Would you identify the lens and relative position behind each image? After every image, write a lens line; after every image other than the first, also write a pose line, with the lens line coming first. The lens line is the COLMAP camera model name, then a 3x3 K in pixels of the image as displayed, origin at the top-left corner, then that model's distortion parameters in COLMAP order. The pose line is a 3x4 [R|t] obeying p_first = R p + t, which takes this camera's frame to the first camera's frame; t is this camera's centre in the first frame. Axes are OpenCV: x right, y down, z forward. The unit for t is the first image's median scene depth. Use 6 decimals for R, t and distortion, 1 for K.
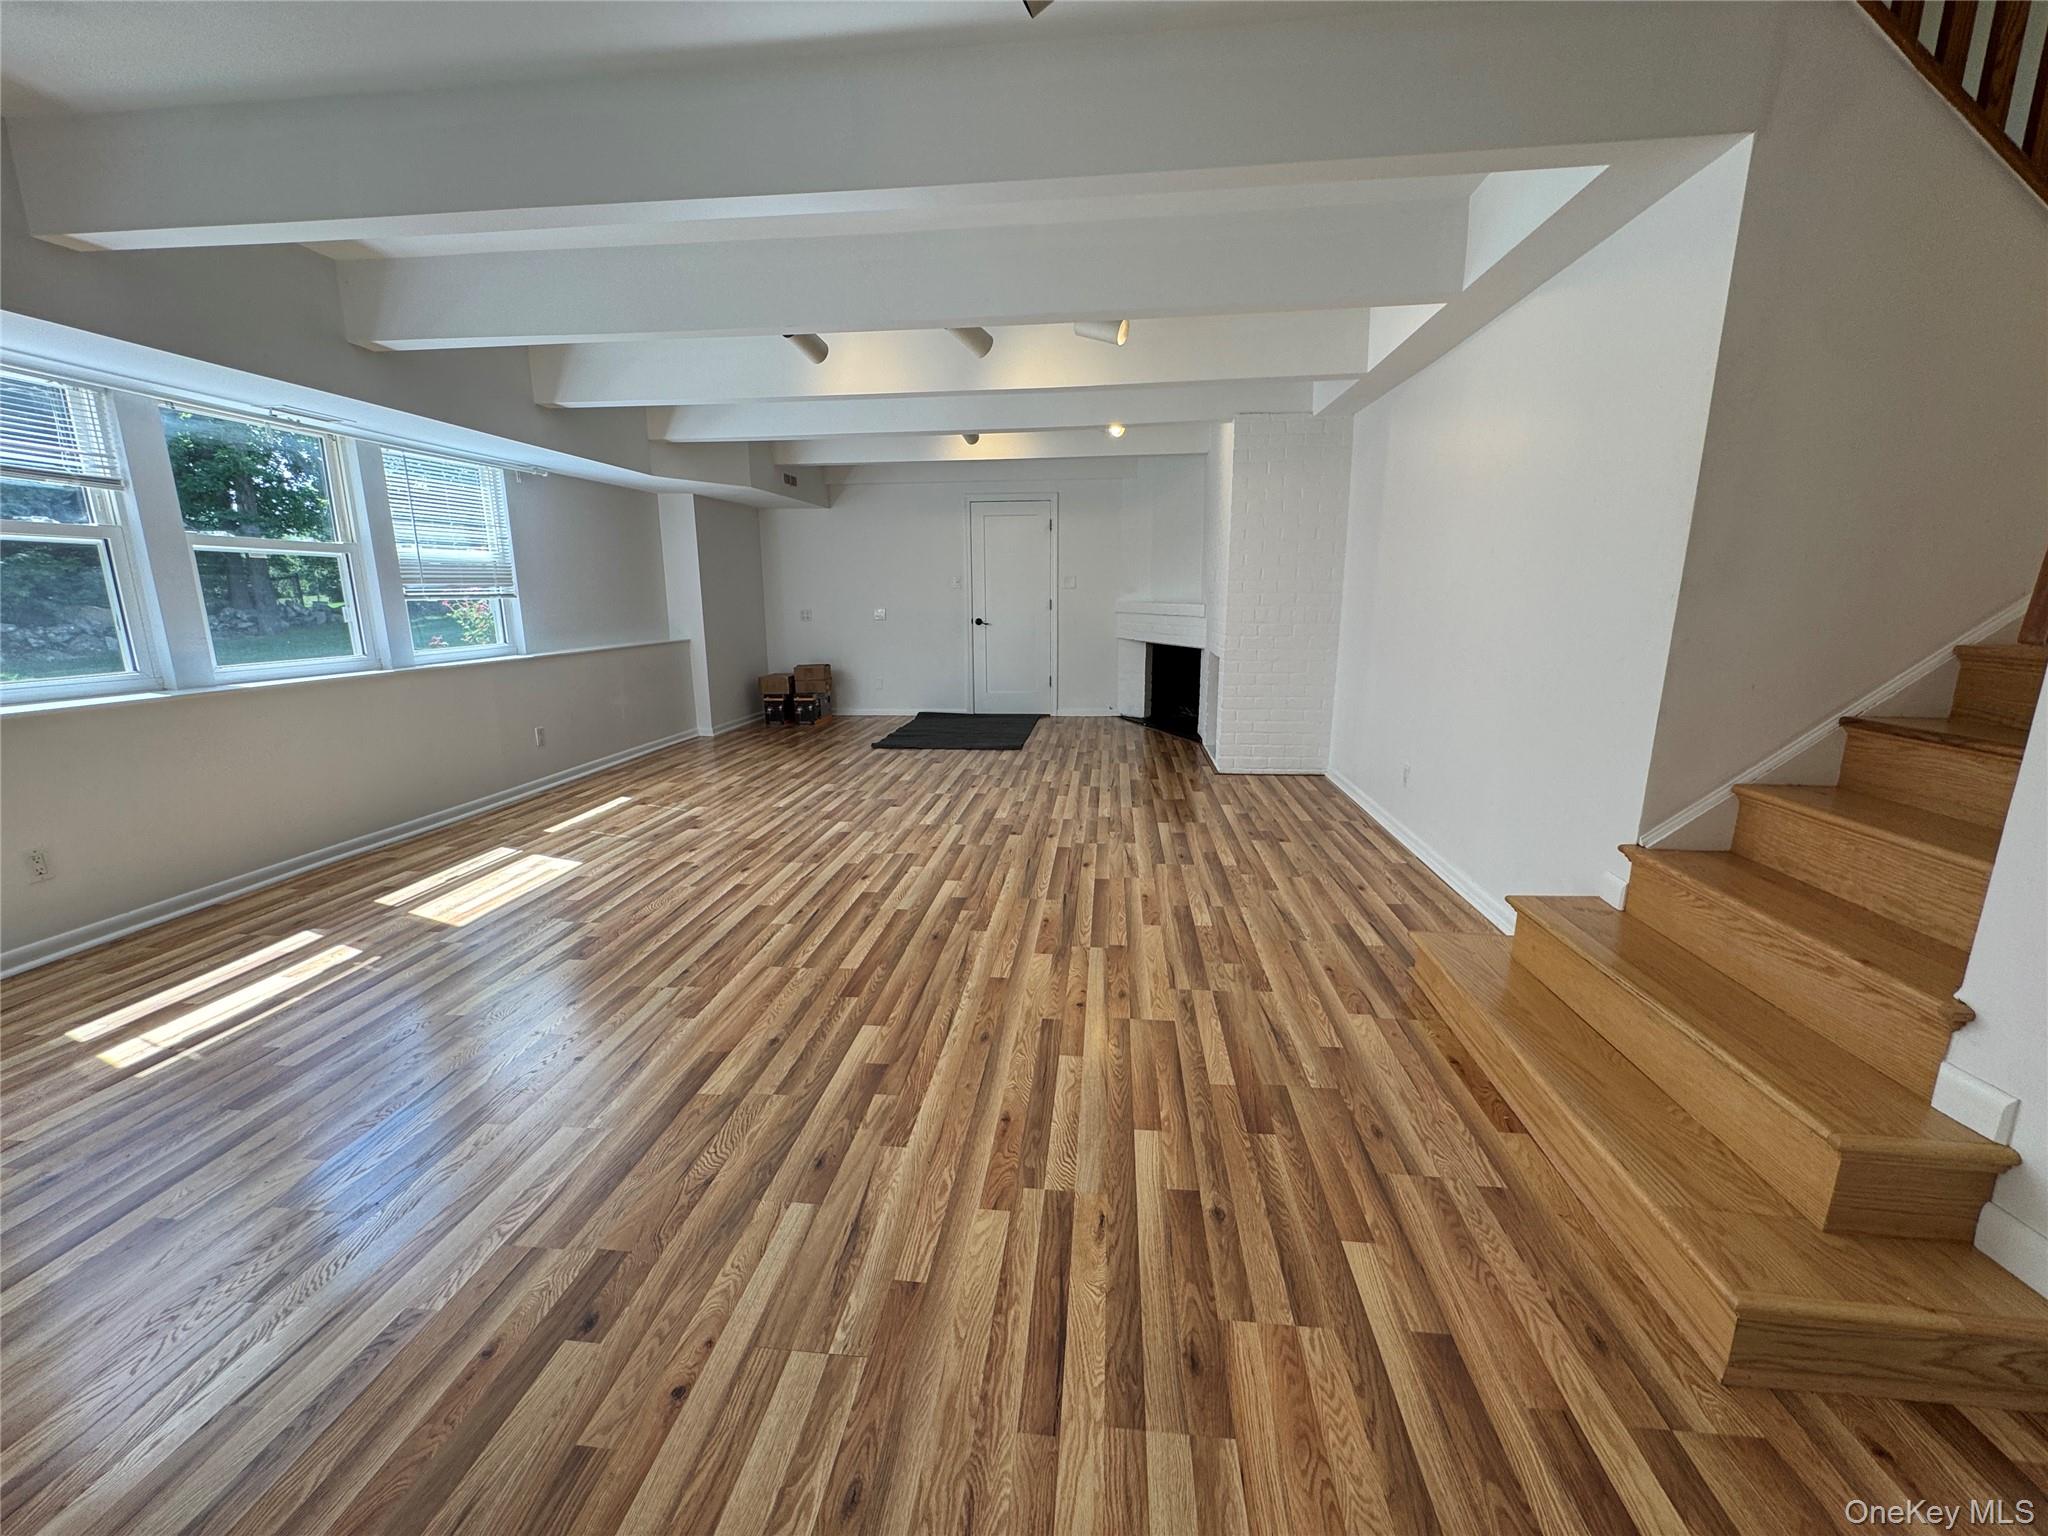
lens RADIAL K [[820.1, 0, 1024.0], [0, 820.1, 768.0], [0, 0, 1]] dist [-0.003272, 0.000726]
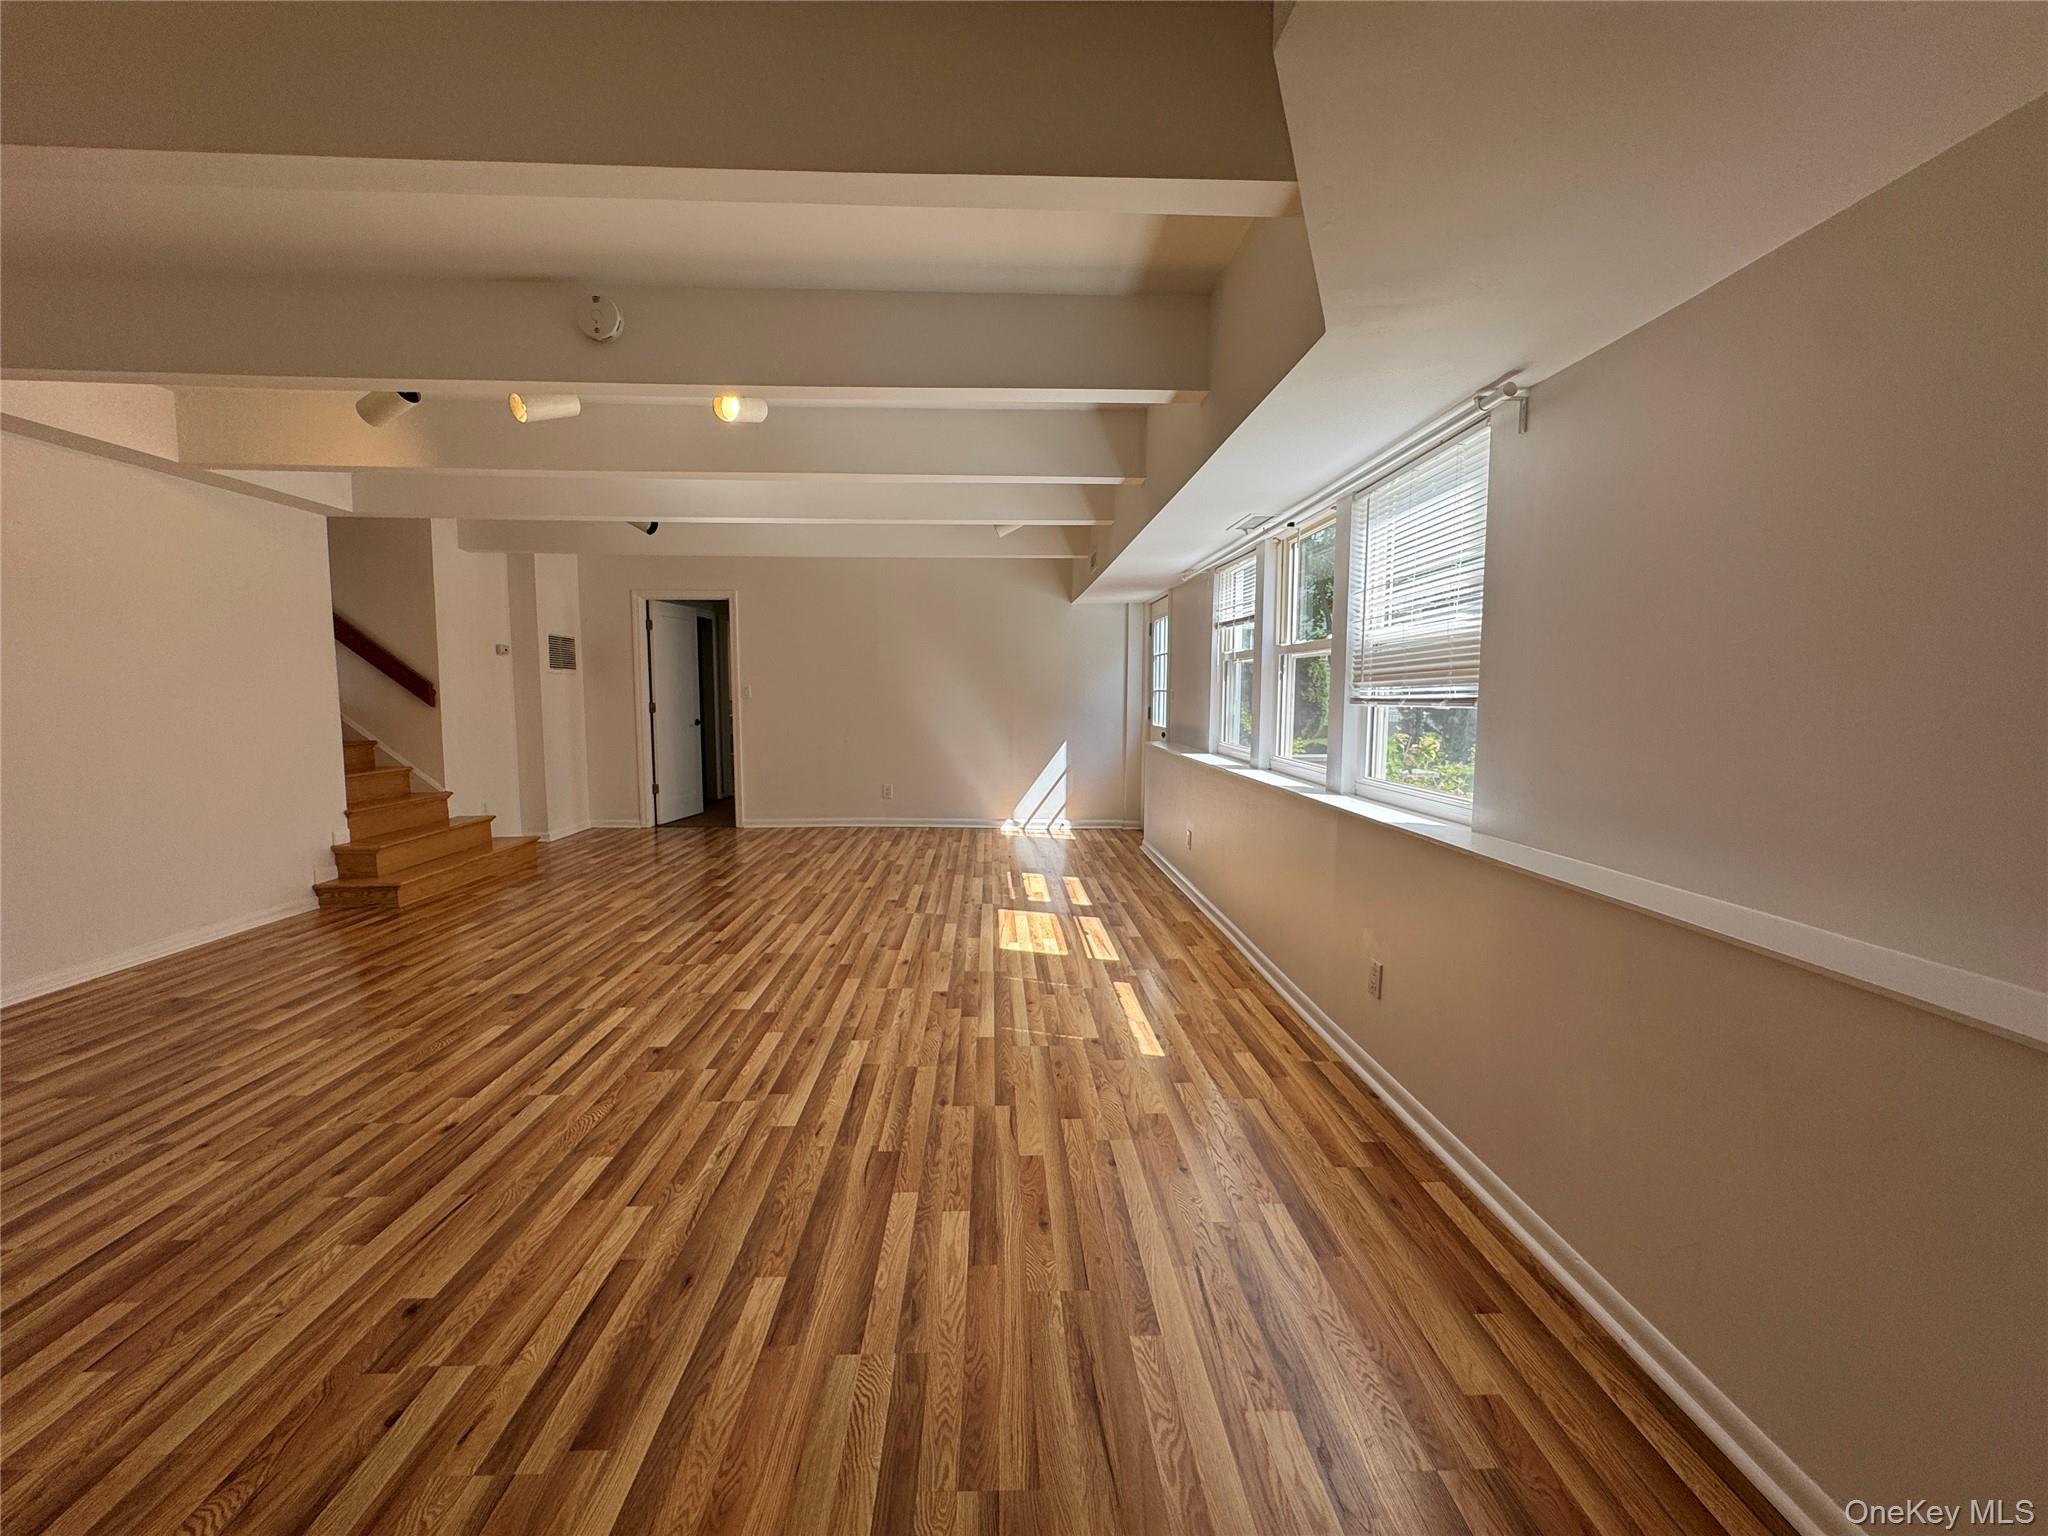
lens RADIAL K [[820.1, 0, 1024.0], [0, 820.1, 768.0], [0, 0, 1]] dist [-0.003272, 0.000726]
pose [[-0.989306, 0.015256, -0.145057, -0.403663], [-0.028987, 0.954113, 0.298041, -0.399360], [0.142948, 0.299059, -0.943467, 1.839994]]
